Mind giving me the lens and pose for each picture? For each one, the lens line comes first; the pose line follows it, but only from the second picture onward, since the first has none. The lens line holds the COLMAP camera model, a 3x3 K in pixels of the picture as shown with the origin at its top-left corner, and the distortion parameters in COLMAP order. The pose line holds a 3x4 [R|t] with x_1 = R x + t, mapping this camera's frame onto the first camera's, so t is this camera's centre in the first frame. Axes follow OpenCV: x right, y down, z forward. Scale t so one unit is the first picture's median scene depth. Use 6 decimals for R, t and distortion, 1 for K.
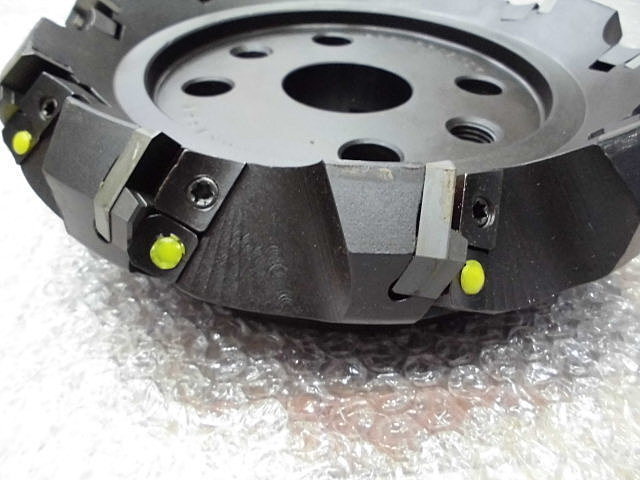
lens RADIAL K [[497.6, 0, 319.1], [0, 497.6, 237.4], [0, 0, 1]] dist [-0.092356, 0.070708]
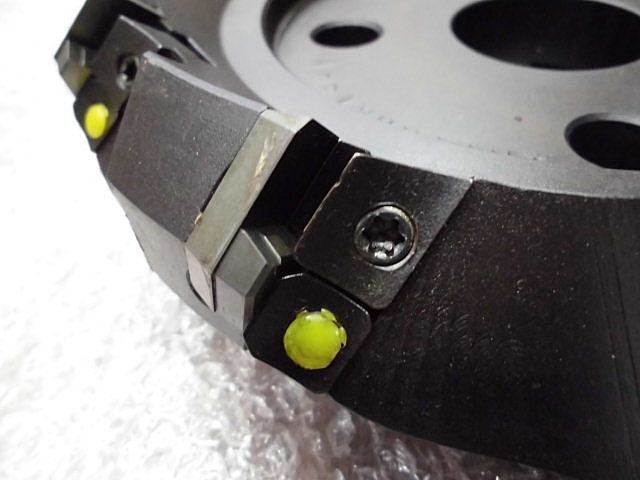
lens RADIAL K [[497.6, 0, 319.1], [0, 497.6, 237.4], [0, 0, 1]] dist [-0.092356, 0.070708]
pose [[0.979934, 0.041300, -0.194998, -0.198078], [-0.023557, 0.995439, 0.092449, -0.132669], [0.197927, -0.086000, 0.976437, 0.470204]]
